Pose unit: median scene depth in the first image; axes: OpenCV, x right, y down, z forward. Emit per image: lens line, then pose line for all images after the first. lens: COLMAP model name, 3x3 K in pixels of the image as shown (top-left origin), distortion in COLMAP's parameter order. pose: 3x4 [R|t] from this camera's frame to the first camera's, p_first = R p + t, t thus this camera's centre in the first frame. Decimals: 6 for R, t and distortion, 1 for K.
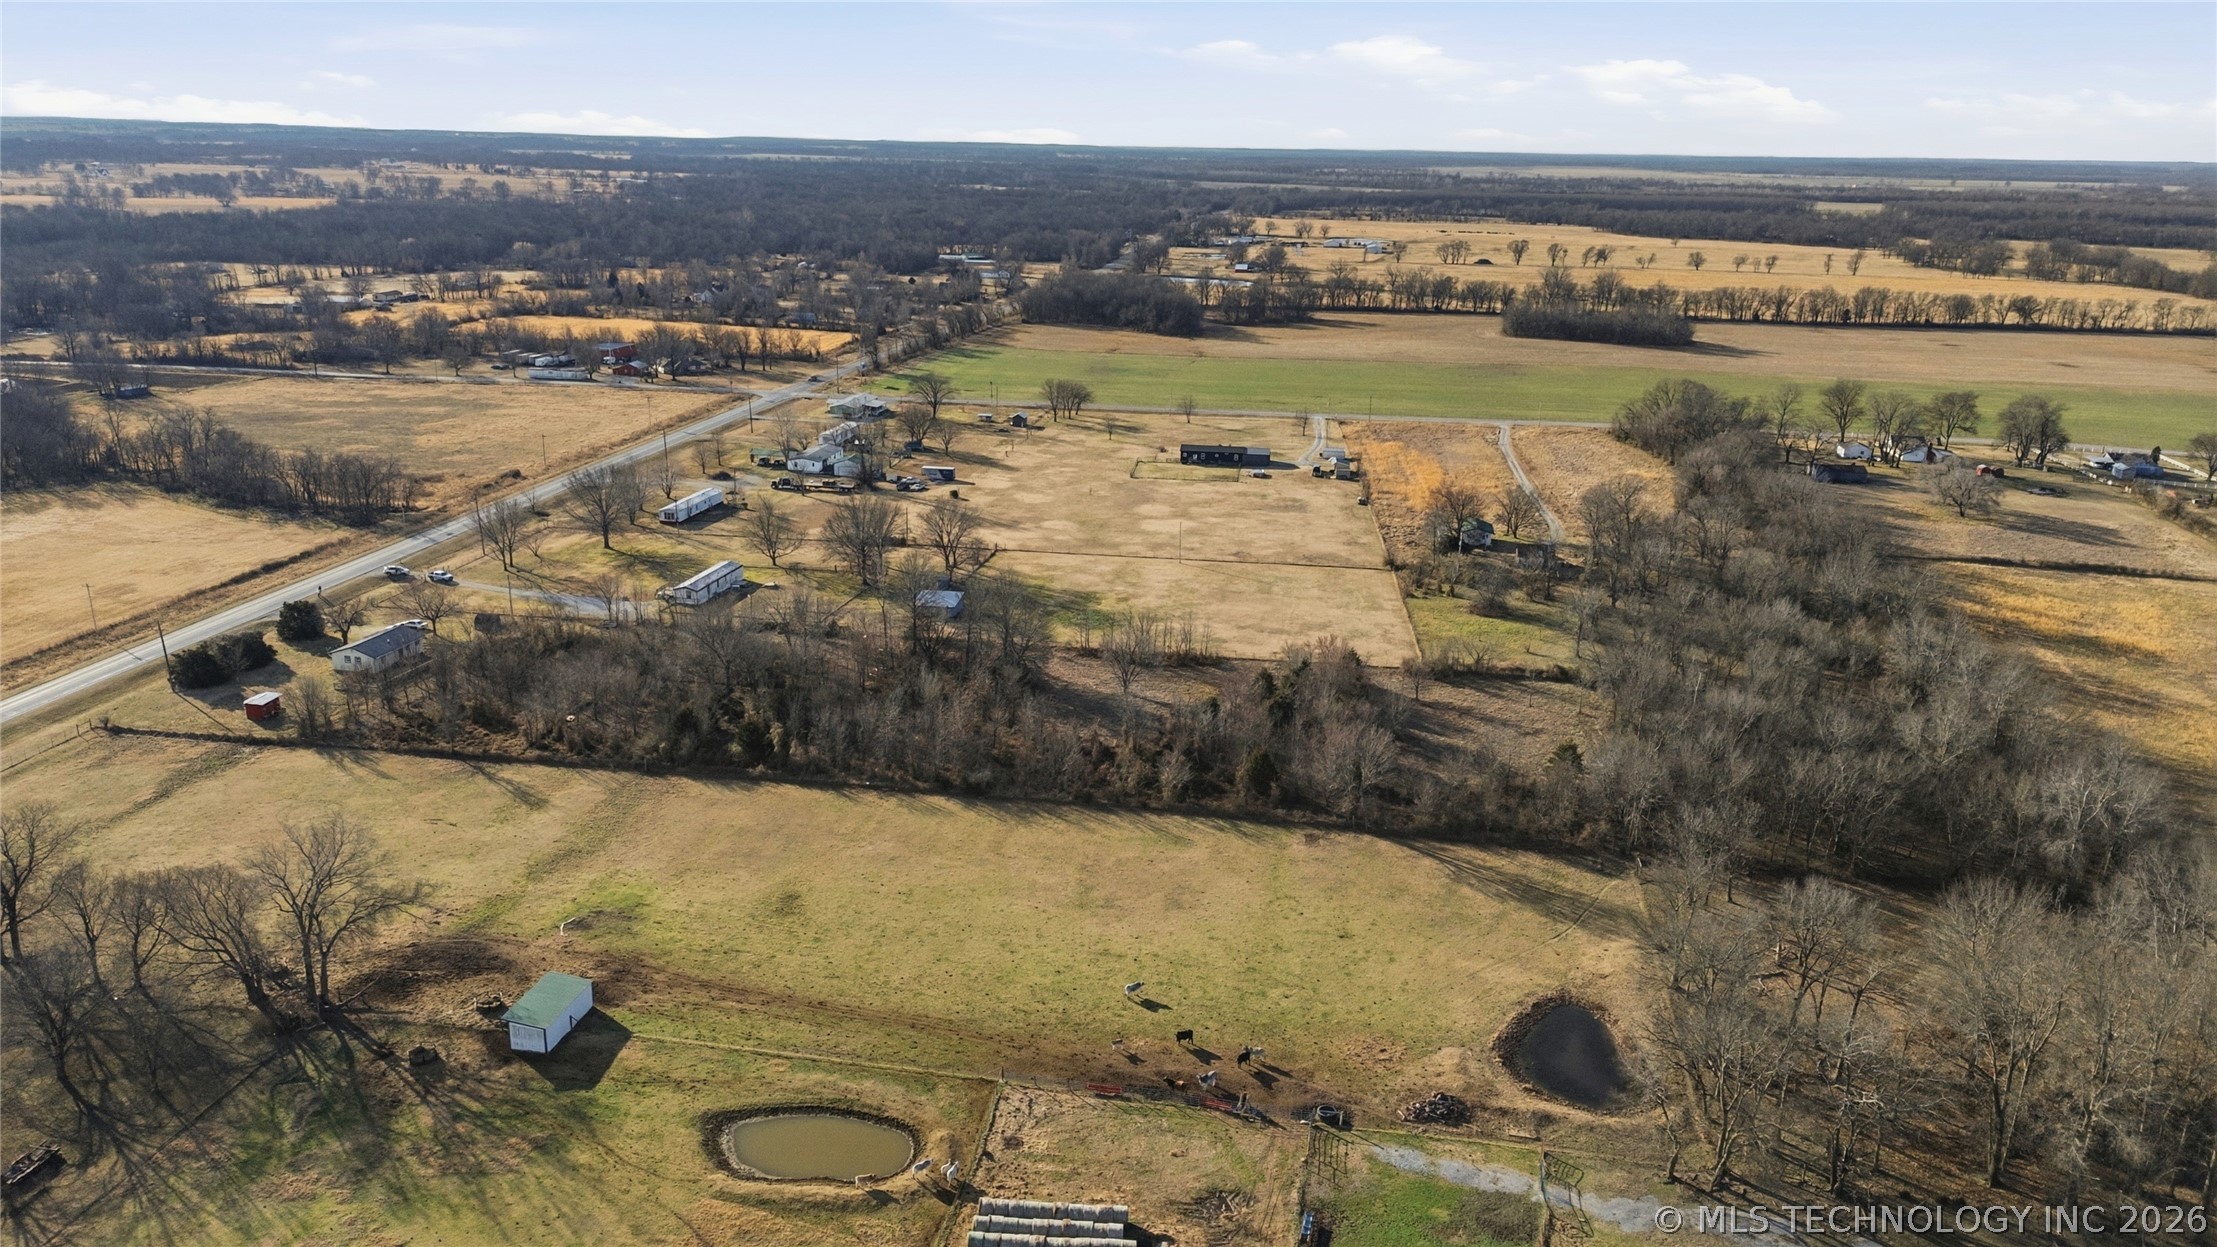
lens RADIAL K [[1617.9, 0, 1101.4], [0, 1617.9, 638.3], [0, 0, 1]] dist [0.083686, -0.082499]
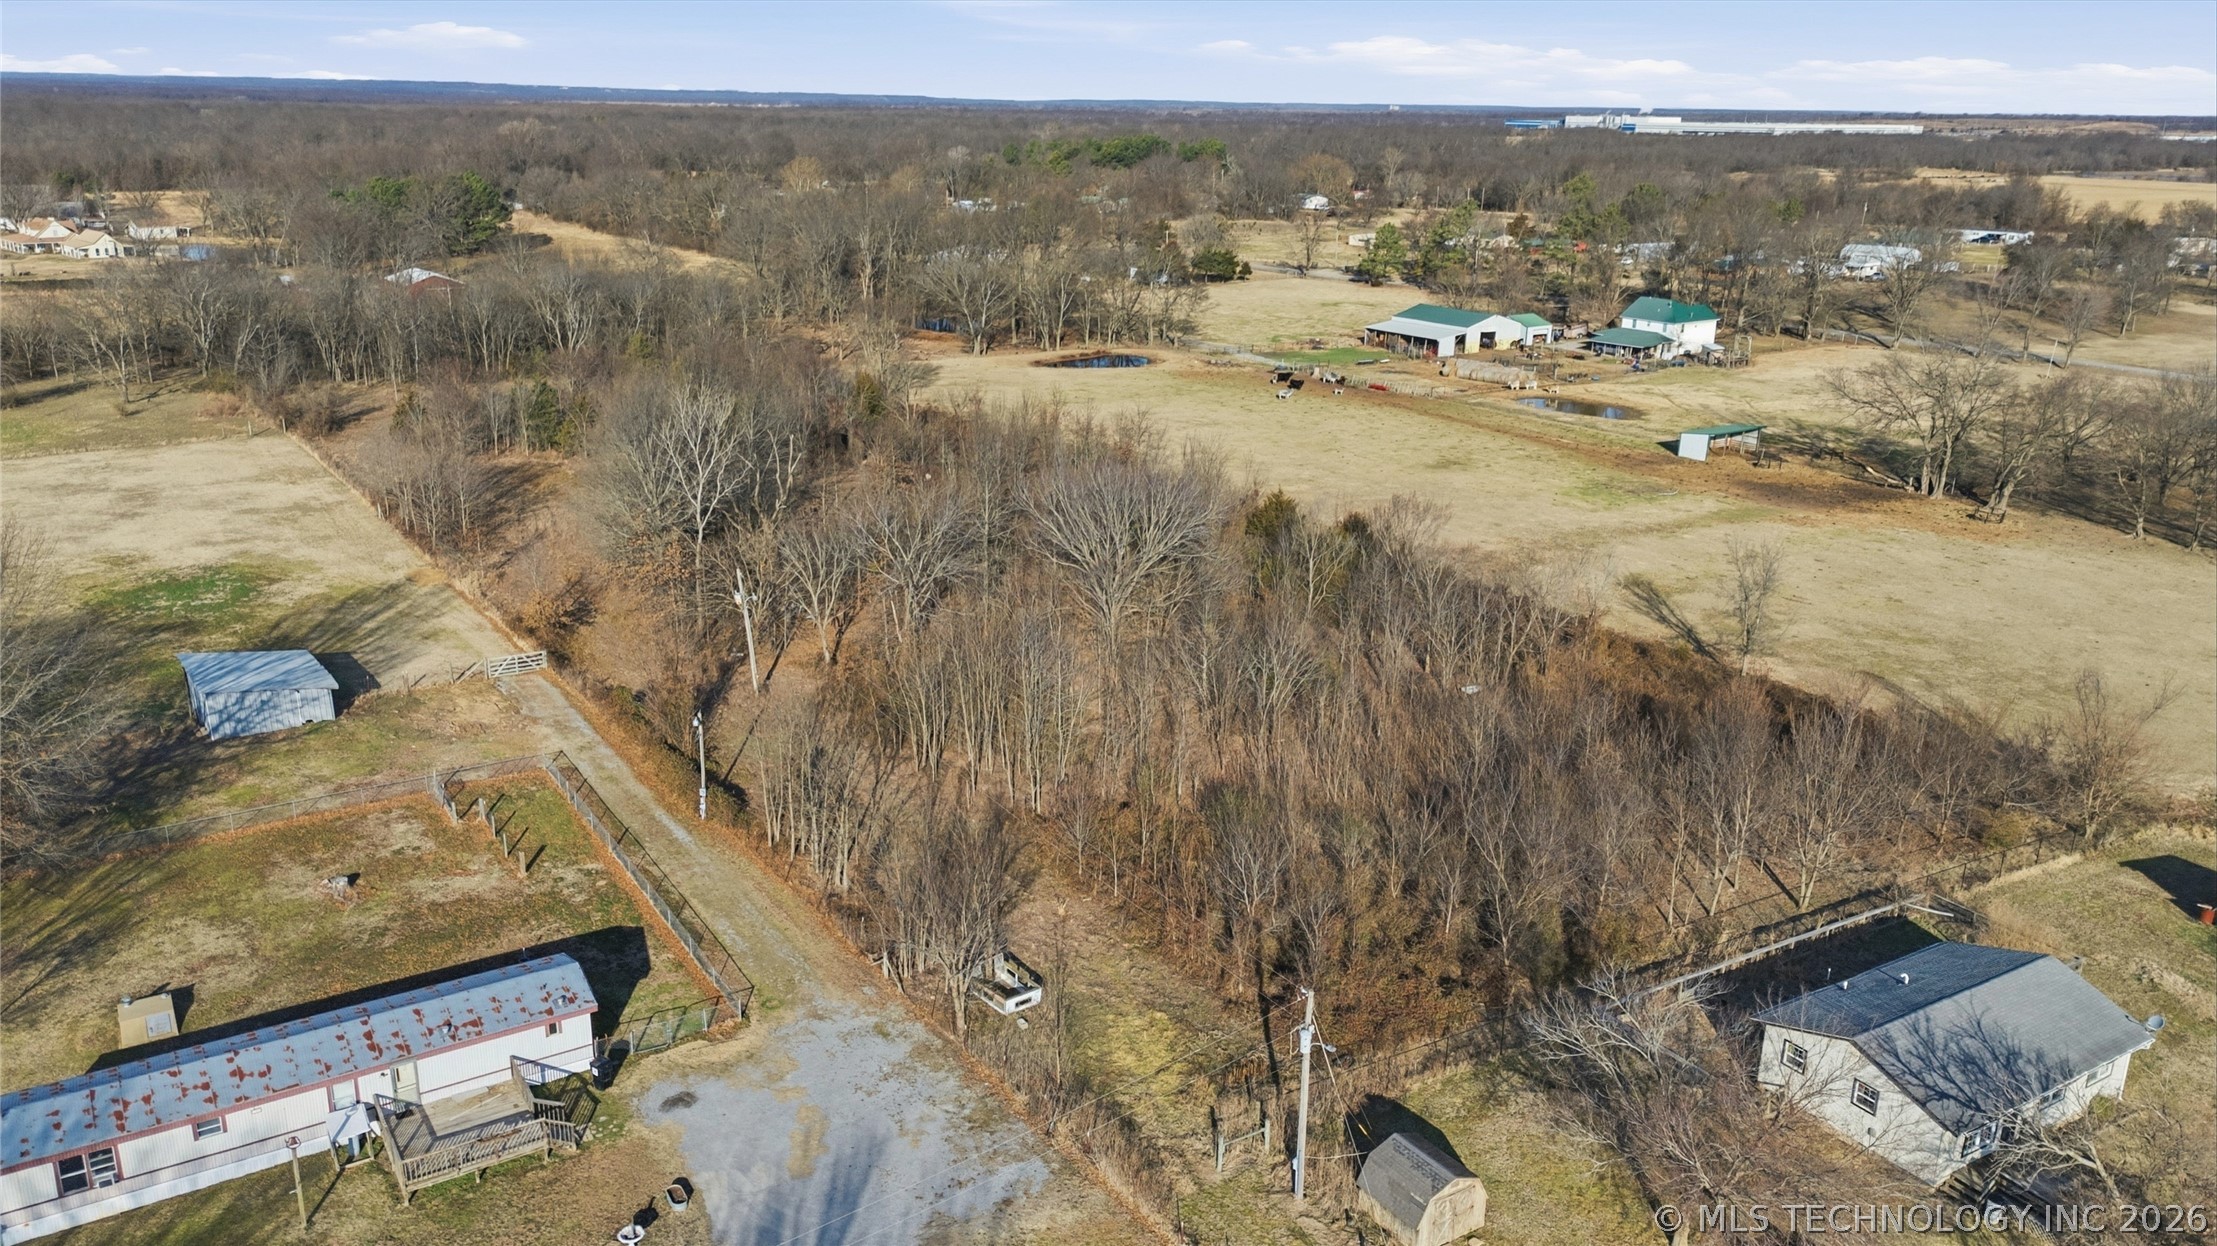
lens RADIAL K [[1617.9, 0, 1101.4], [0, 1617.9, 637.8], [0, 0, 1]] dist [0.083686, -0.082499]
pose [[-0.695895, -0.254972, 0.671356, -0.548195], [0.180503, 0.842737, 0.507161, -0.208114], [-0.695089, 0.474113, -0.540434, 1.296460]]
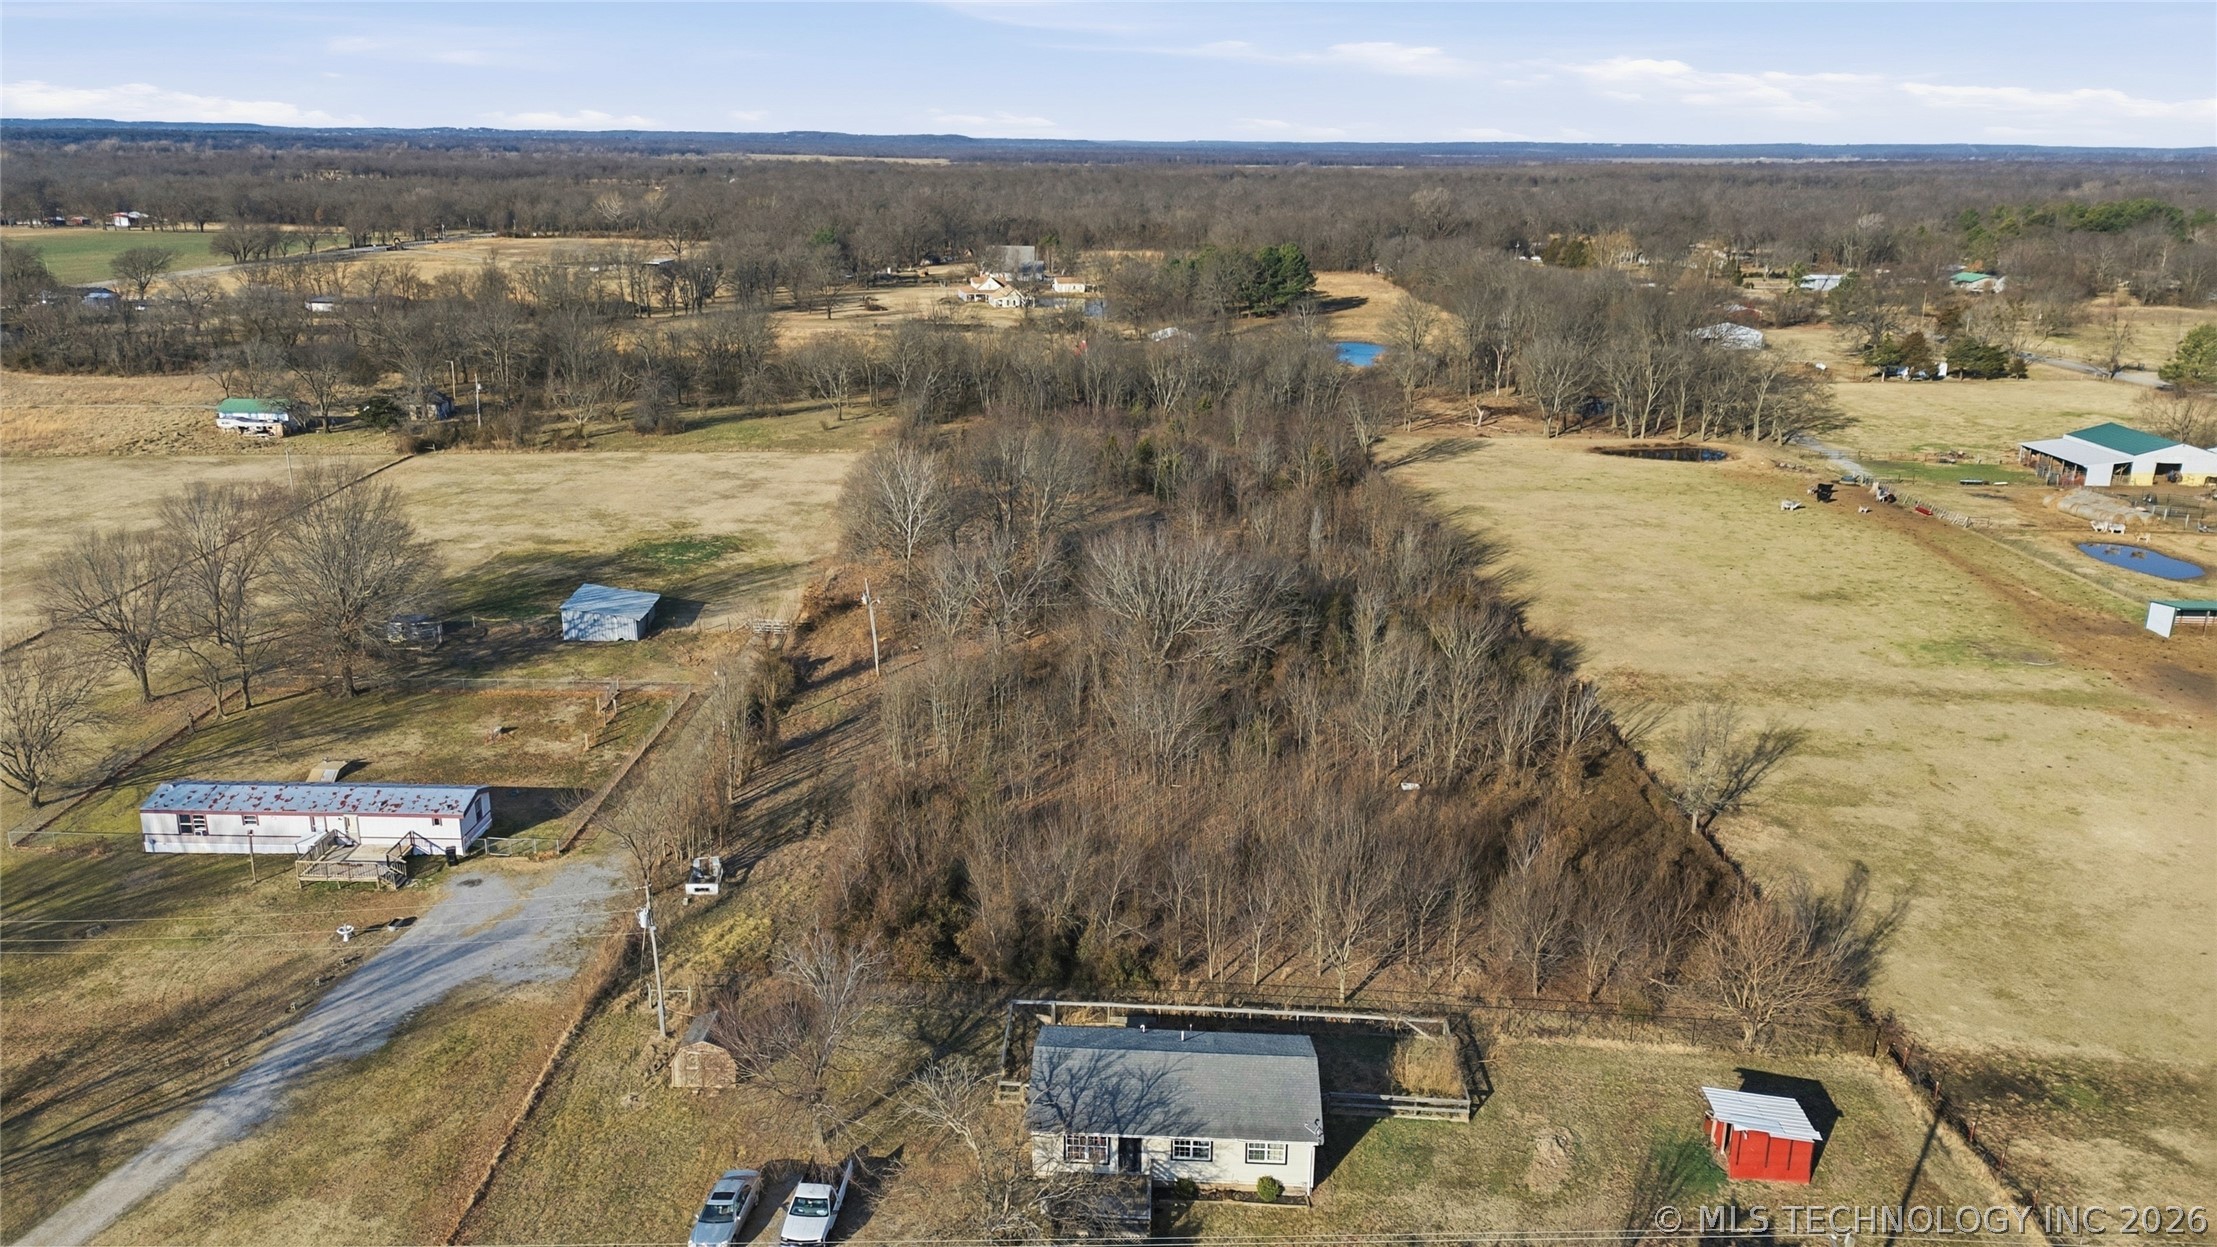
lens RADIAL K [[1617.9, 0, 1101.4], [0, 1617.9, 638.3], [0, 0, 1]] dist [0.083686, -0.082499]
pose [[-0.170154, -0.308594, 0.935851, -0.739098], [0.275729, 0.896855, 0.345868, -0.179842], [-0.946055, 0.316892, -0.067515, 1.095393]]
